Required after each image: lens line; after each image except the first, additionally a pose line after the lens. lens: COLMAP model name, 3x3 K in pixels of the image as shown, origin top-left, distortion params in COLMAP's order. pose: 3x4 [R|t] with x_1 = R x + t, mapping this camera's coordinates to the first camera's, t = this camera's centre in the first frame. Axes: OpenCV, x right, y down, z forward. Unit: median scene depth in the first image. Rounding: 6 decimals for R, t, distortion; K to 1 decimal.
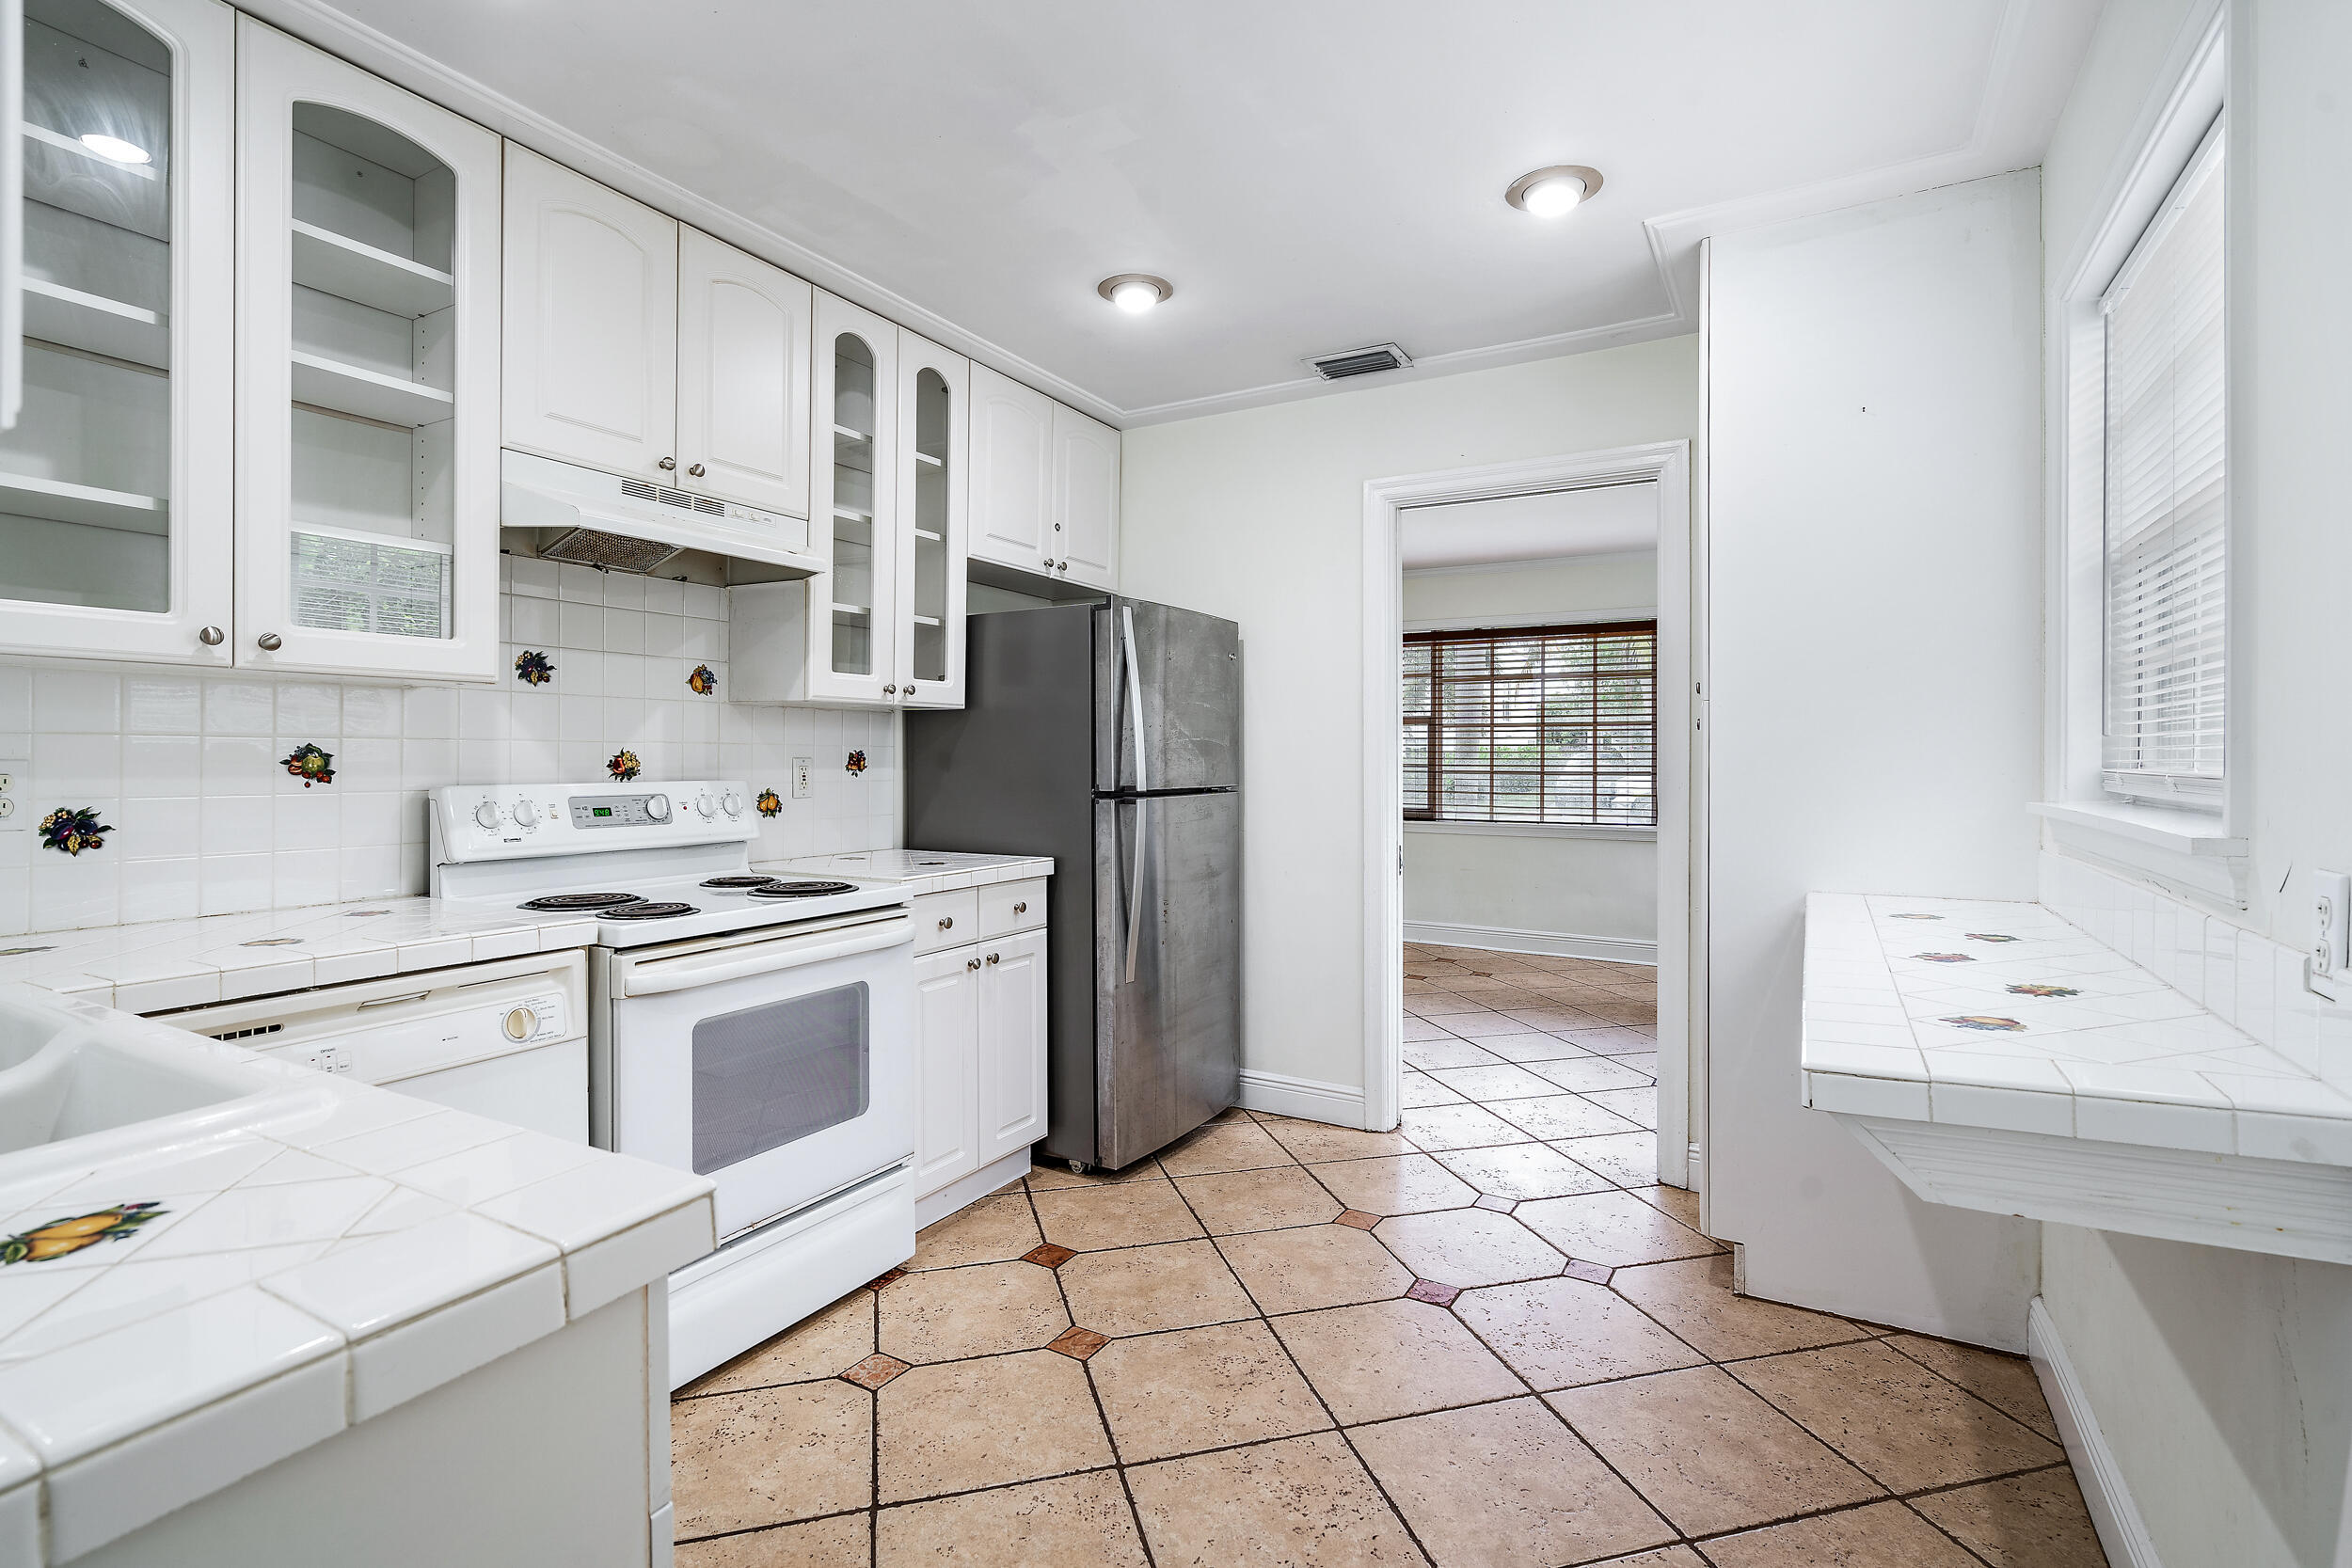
lens RADIAL K [[1080.9, 0, 1186.0], [0, 1080.9, 758.9], [0, 0, 1]] dist [0.000481, 0.000031]
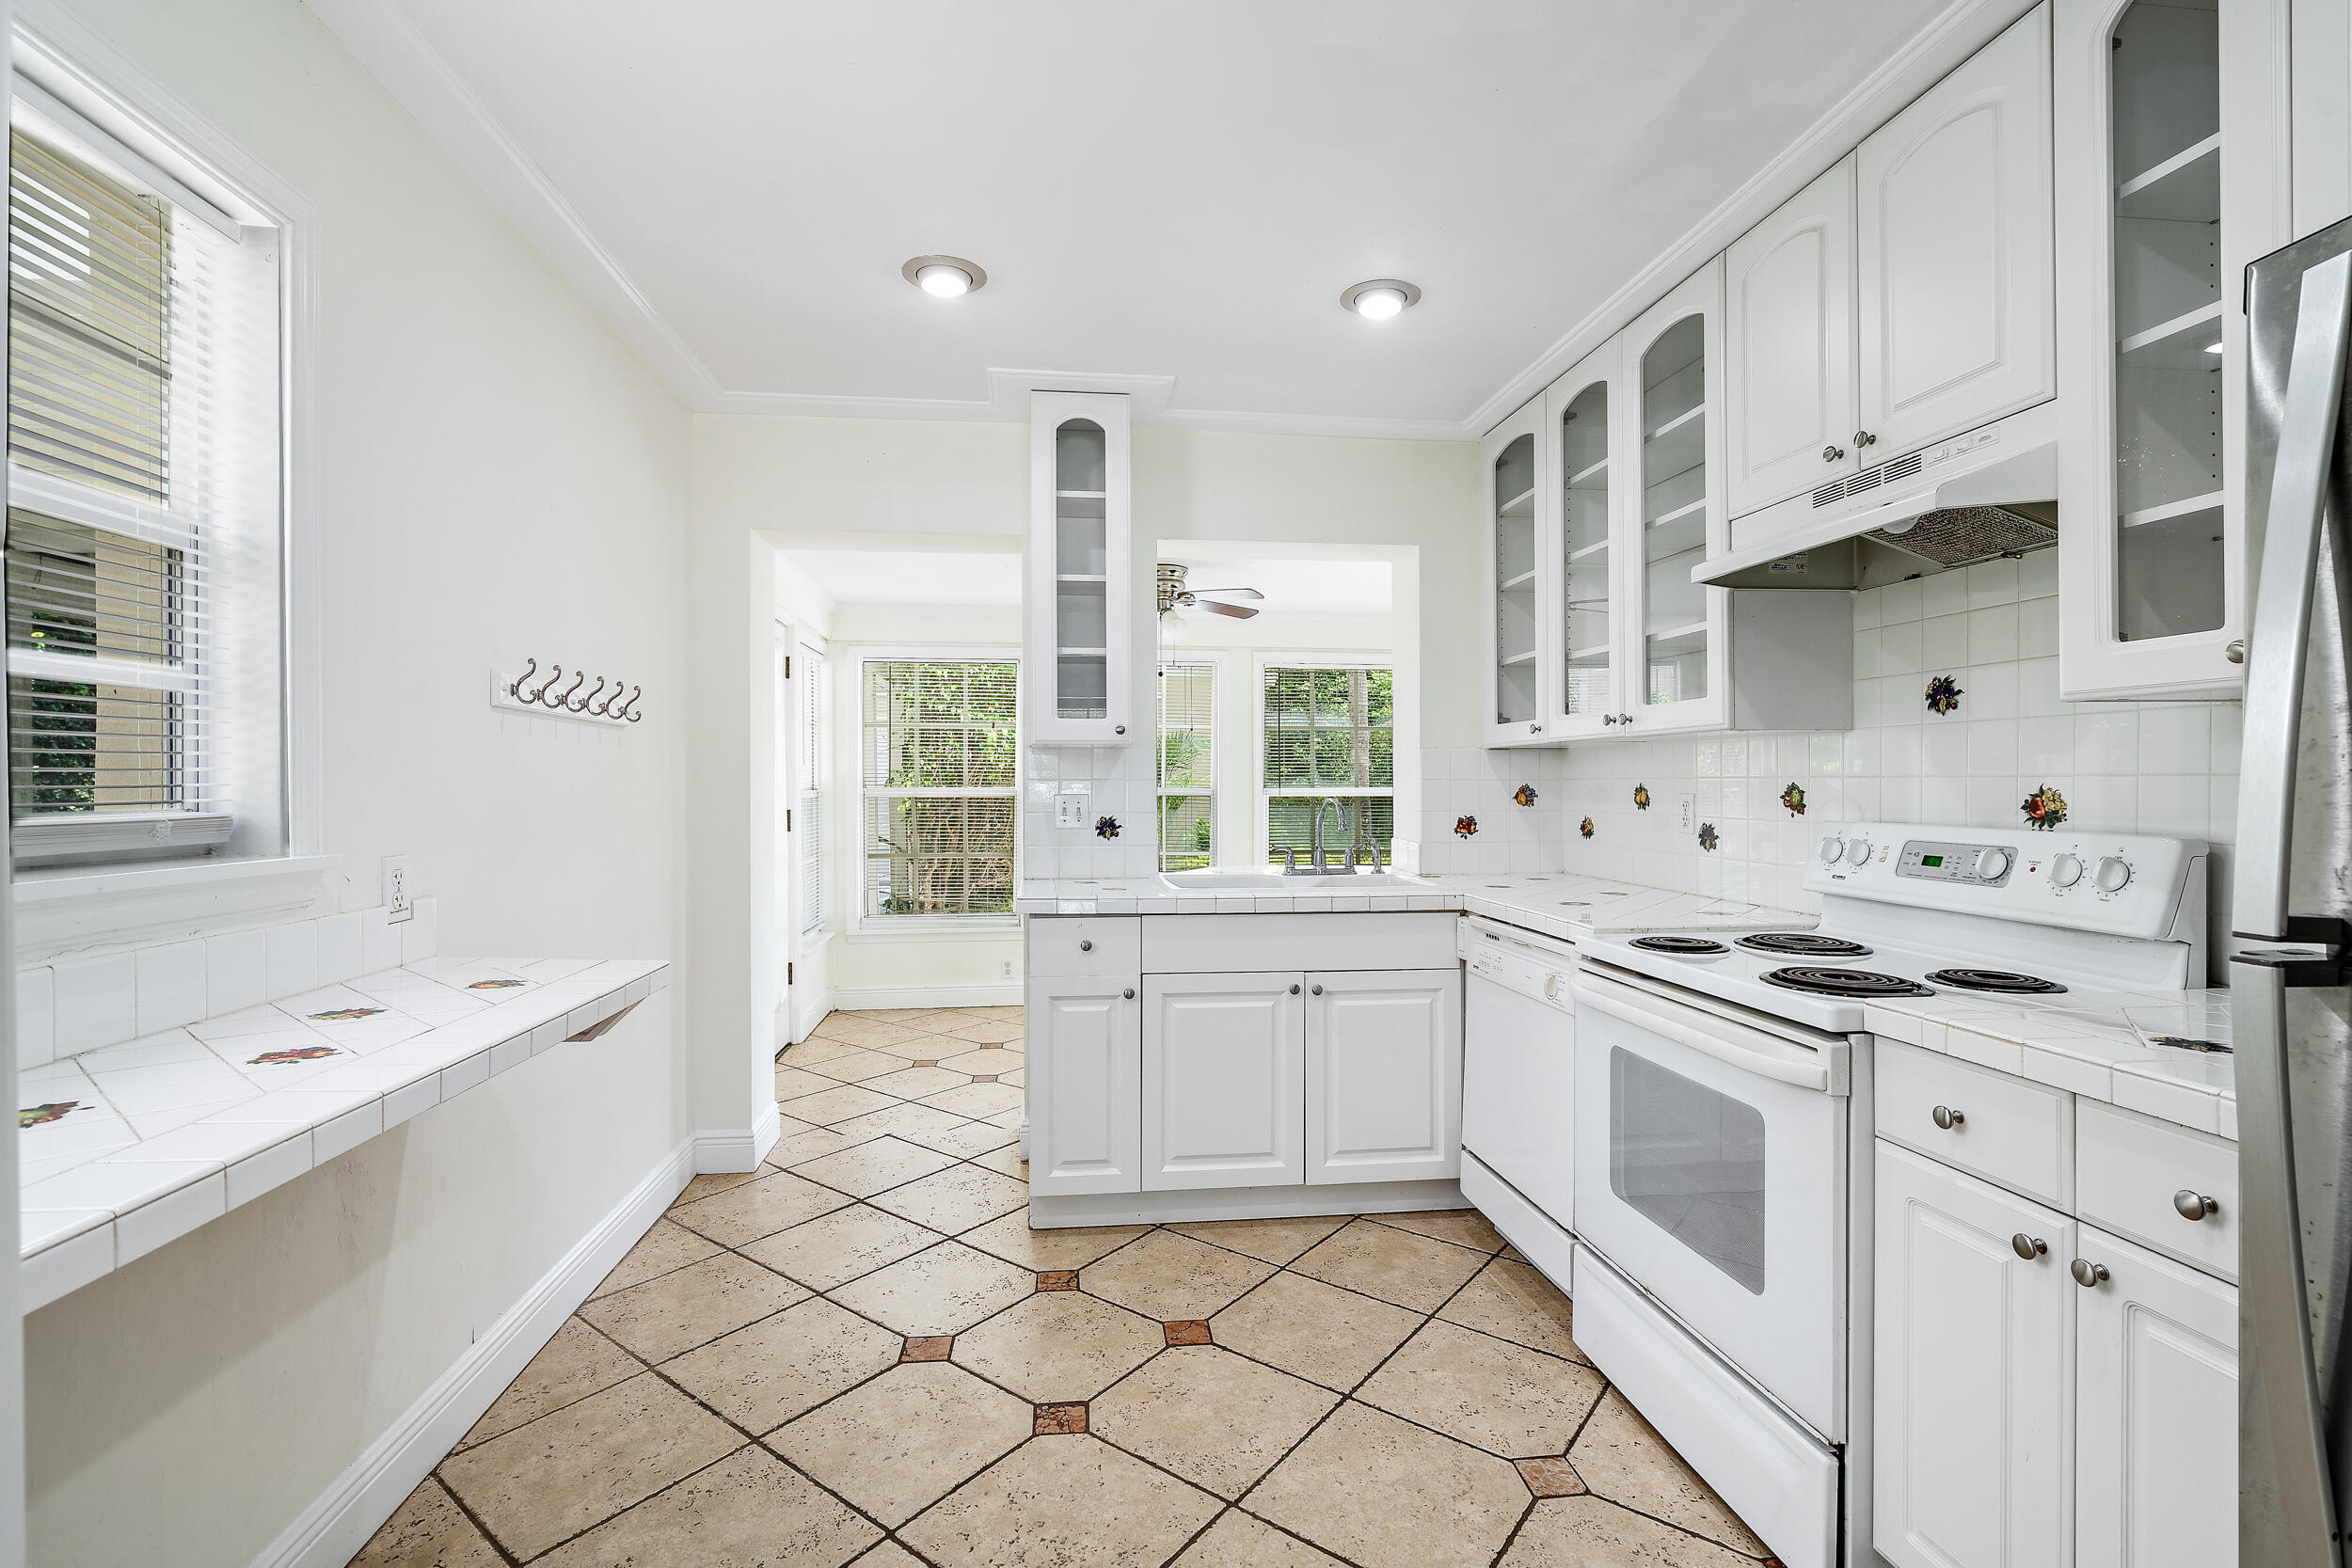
lens RADIAL K [[1080.9, 0, 1181.1], [0, 1080.9, 790.1], [0, 0, 1]] dist [0.000481, 0.000031]
pose [[-0.801044, 0.003468, -0.598596, 0.458624], [-0.001139, 0.999973, 0.007317, -0.012136], [0.598605, 0.006543, -0.801018, 1.412850]]
